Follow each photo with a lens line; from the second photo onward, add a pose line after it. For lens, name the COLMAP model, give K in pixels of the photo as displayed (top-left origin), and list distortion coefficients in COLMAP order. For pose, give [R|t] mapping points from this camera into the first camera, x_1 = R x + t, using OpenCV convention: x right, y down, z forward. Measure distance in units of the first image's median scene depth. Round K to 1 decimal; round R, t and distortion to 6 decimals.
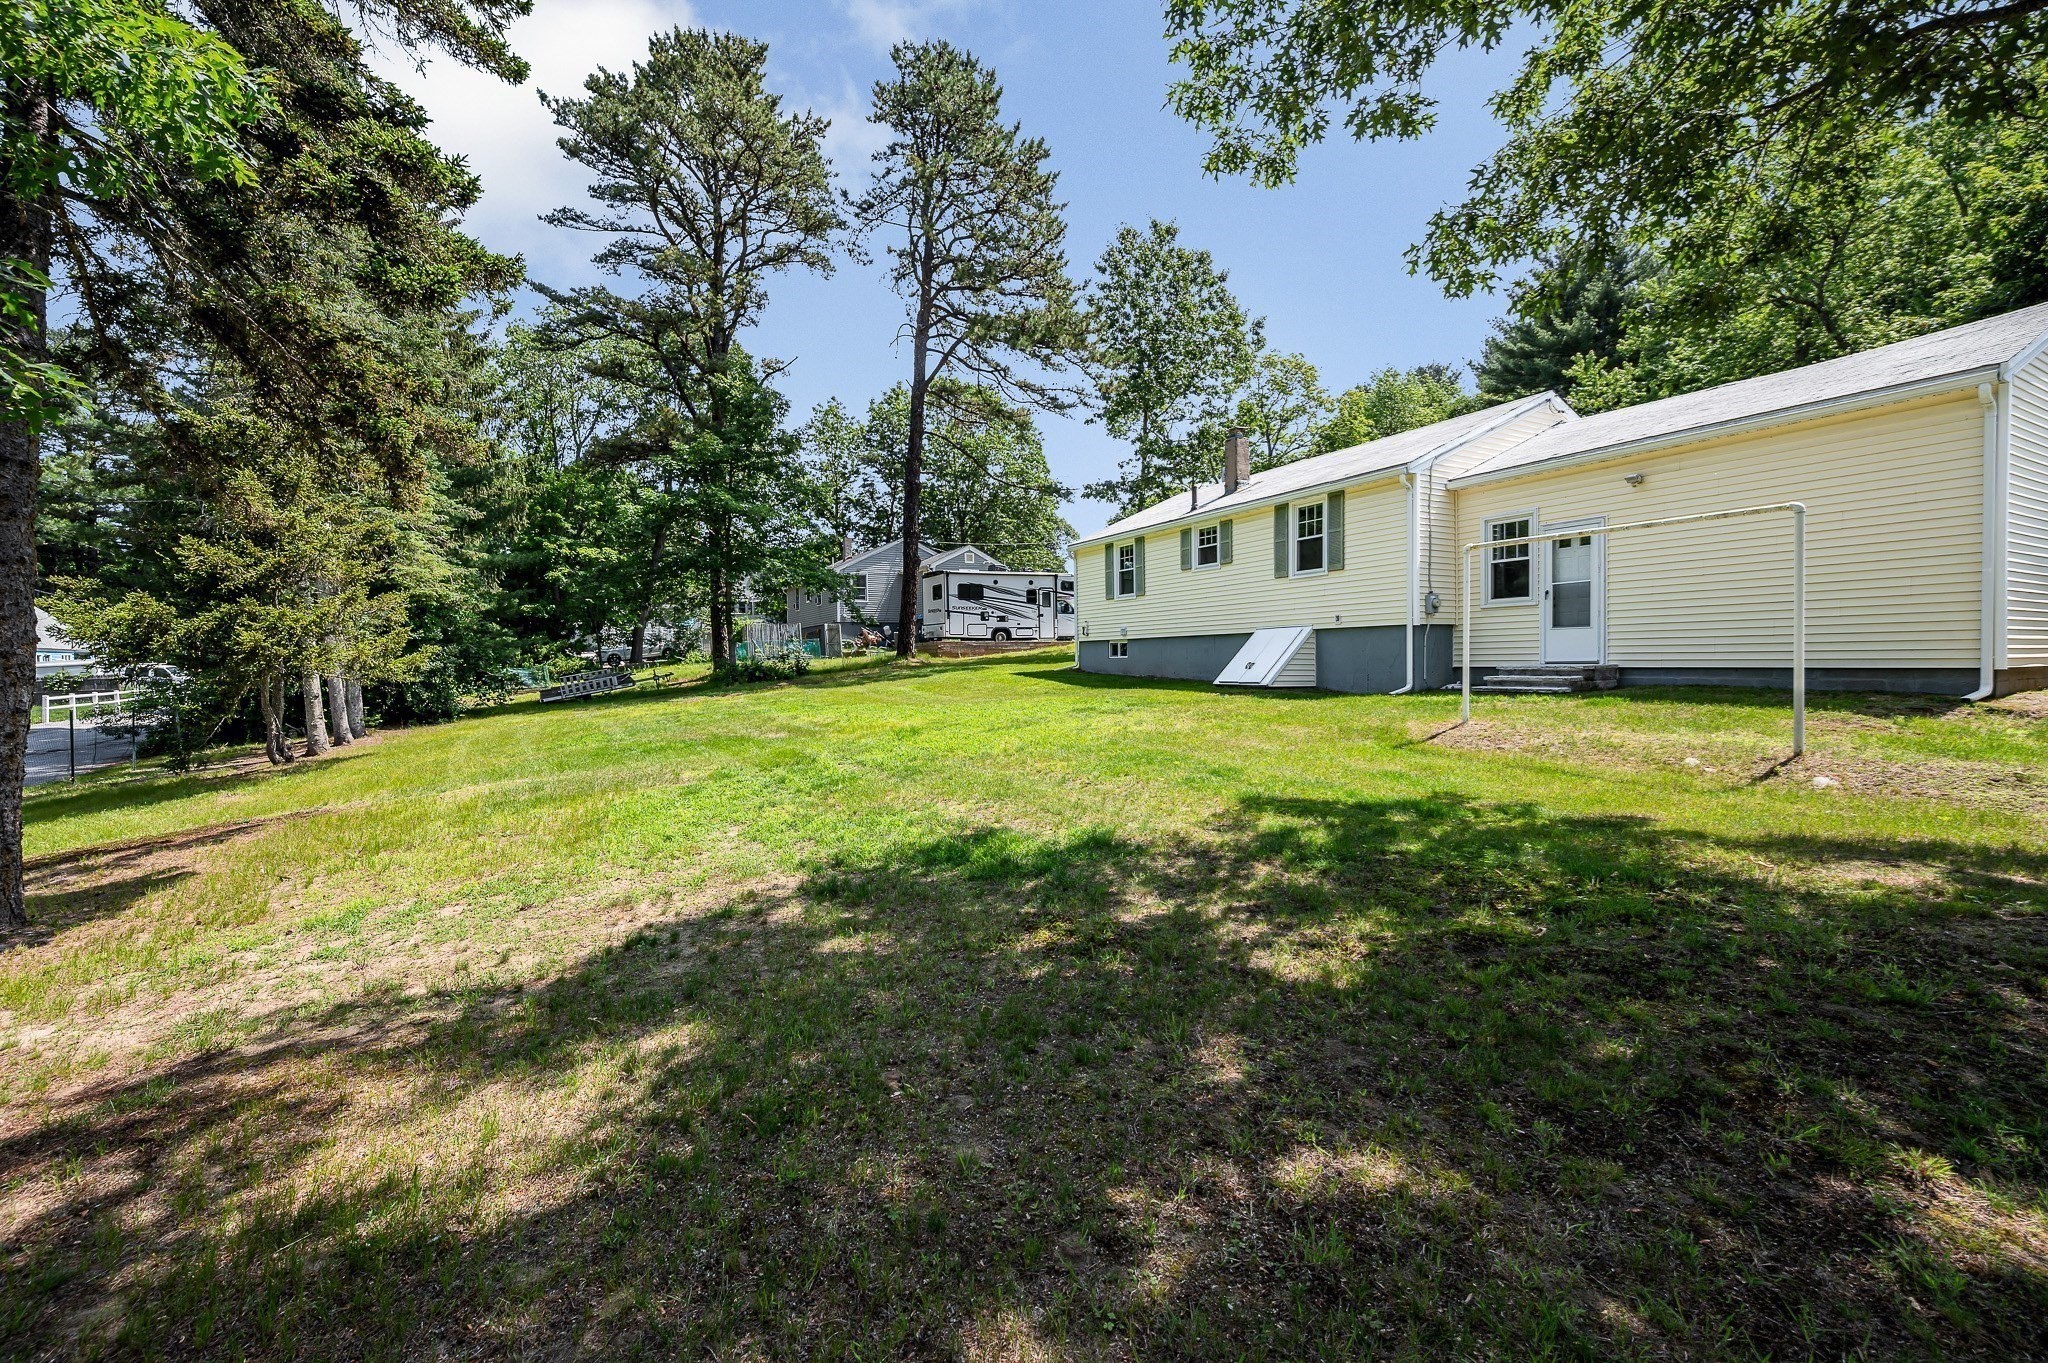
lens RADIAL K [[815.8, 0, 1024.2], [0, 815.8, 673.4], [0, 0, 1]] dist [0.000043, 0.000132]
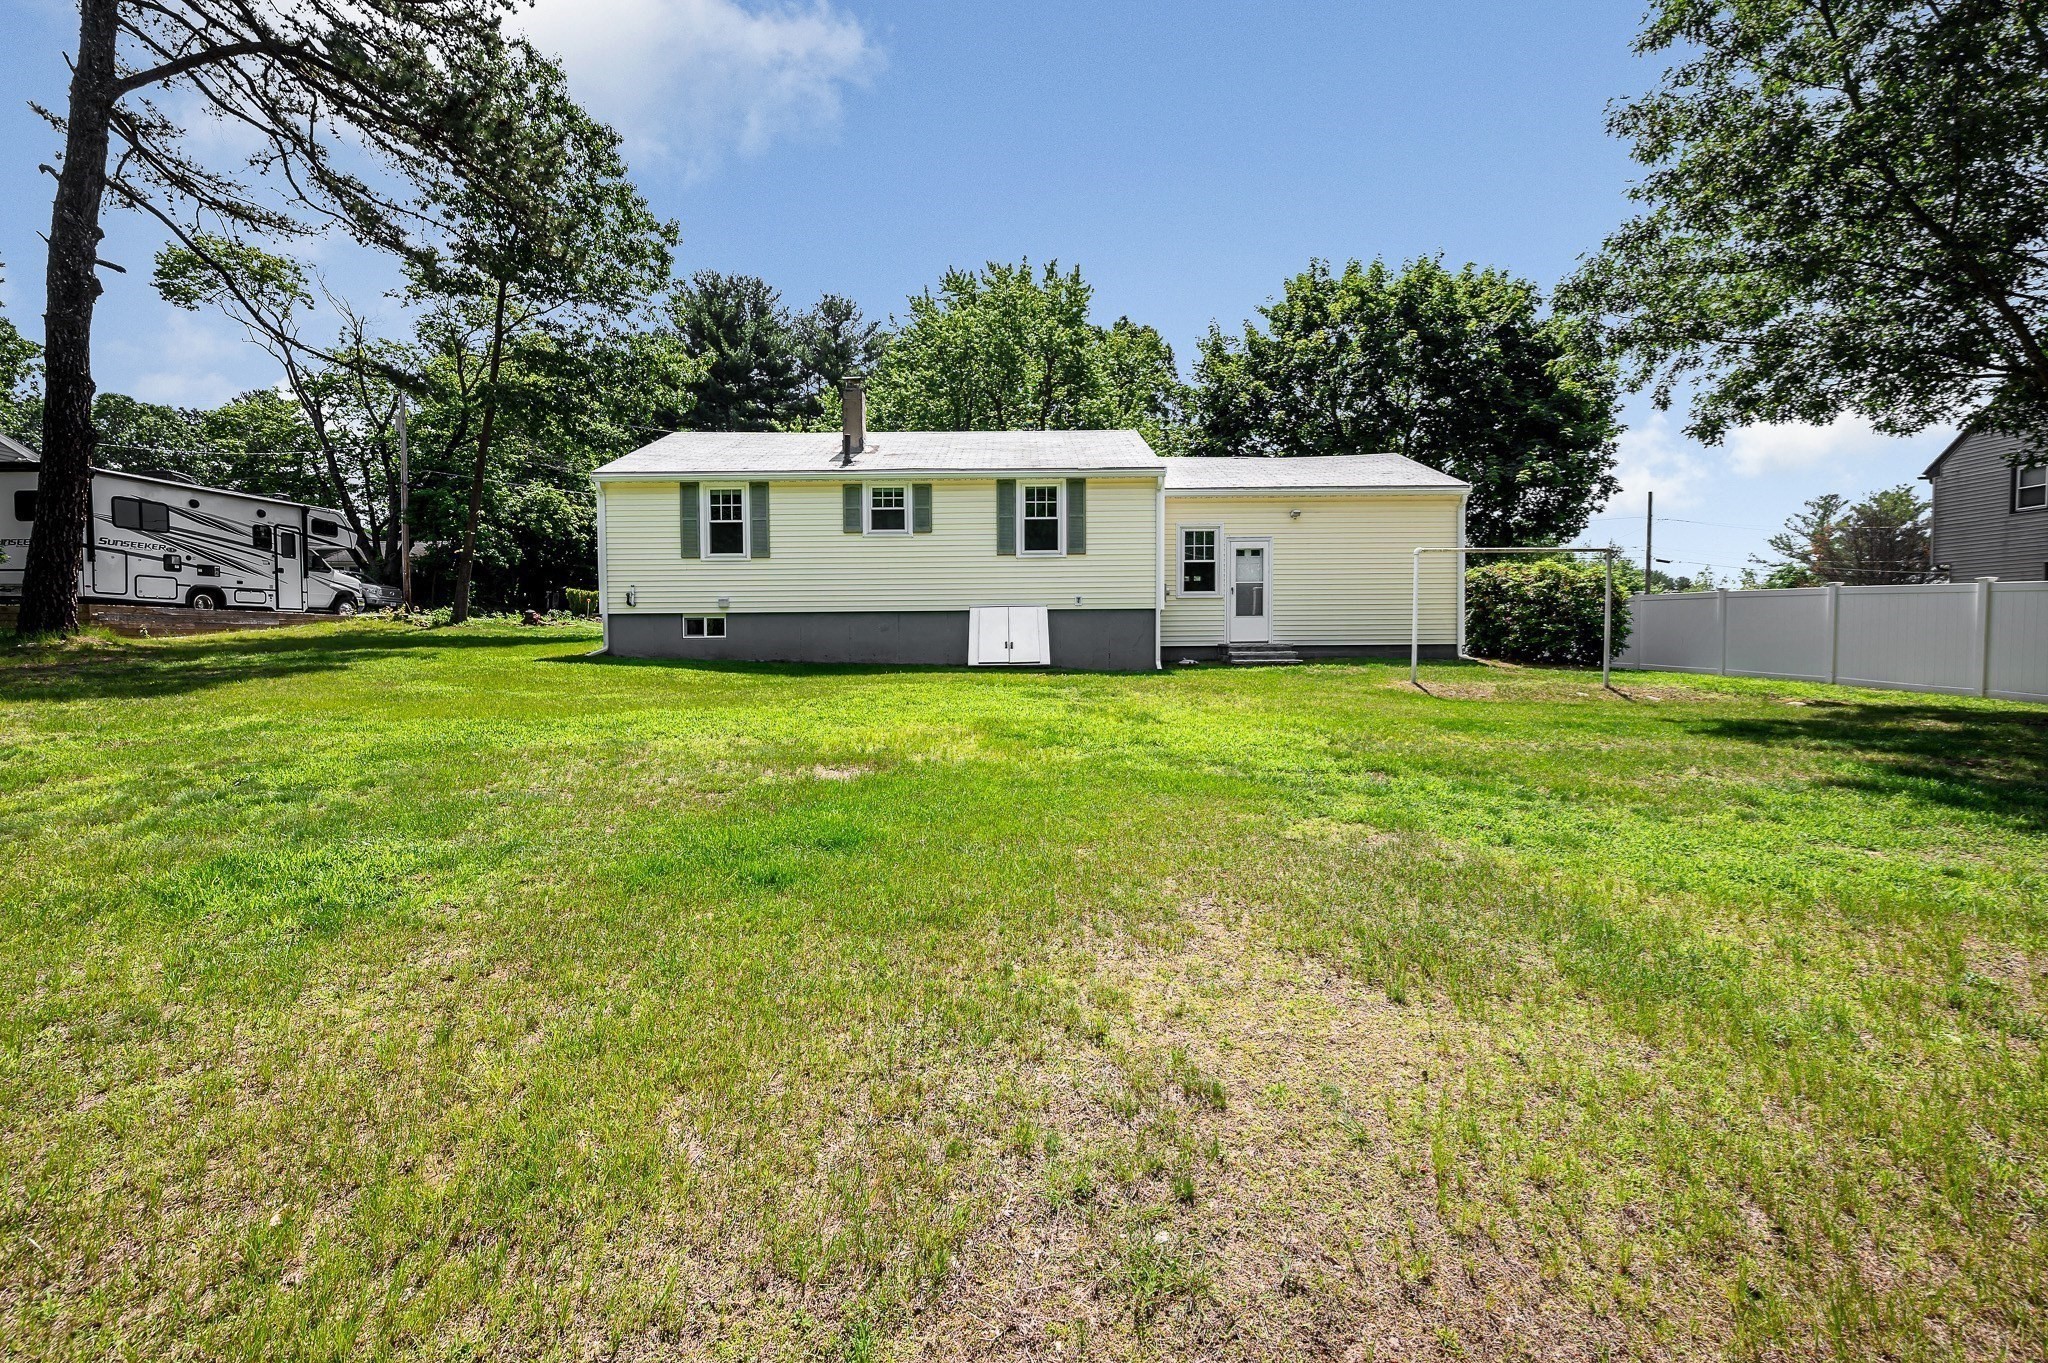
lens RADIAL K [[815.8, 0, 1025.1], [0, 815.8, 677.9], [0, 0, 1]] dist [0.000043, 0.000132]
pose [[0.499156, -0.024815, 0.866157, -0.500322], [0.014729, 0.999688, 0.020152, 0.009313], [-0.866387, 0.002698, 0.499366, 0.477962]]
